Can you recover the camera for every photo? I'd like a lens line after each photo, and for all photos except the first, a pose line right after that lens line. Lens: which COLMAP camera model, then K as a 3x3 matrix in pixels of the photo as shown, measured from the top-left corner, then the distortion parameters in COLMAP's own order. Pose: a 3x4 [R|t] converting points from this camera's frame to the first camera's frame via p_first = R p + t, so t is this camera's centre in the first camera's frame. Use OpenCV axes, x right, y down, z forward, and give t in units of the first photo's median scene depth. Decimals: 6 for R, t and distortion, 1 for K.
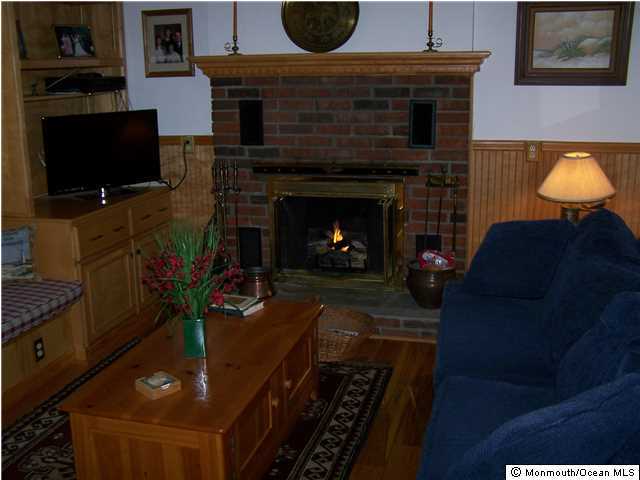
lens RADIAL K [[719.5, 0, 320.0], [0, 719.5, 240.0], [0, 0, 1]] dist [-0.239338, 0.457359]
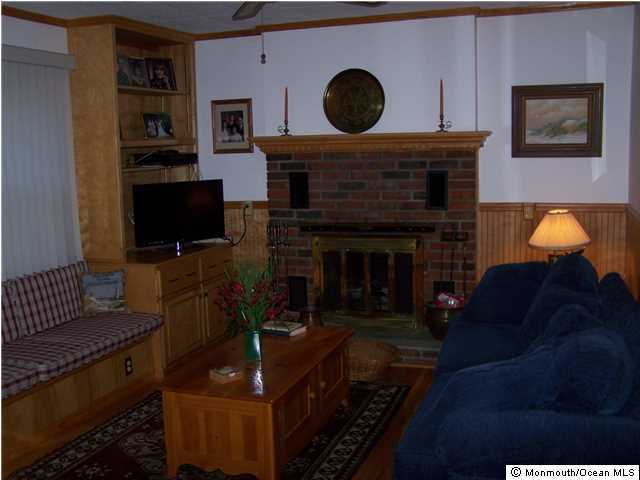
lens RADIAL K [[719.5, 0, 320.0], [0, 719.5, 240.0], [0, 0, 1]] dist [-0.239338, 0.457359]
pose [[0.997358, -0.000261, -0.072643, 0.031664], [-0.007406, 0.994417, -0.105262, 0.054873], [0.072265, 0.105522, 0.991788, -0.232119]]
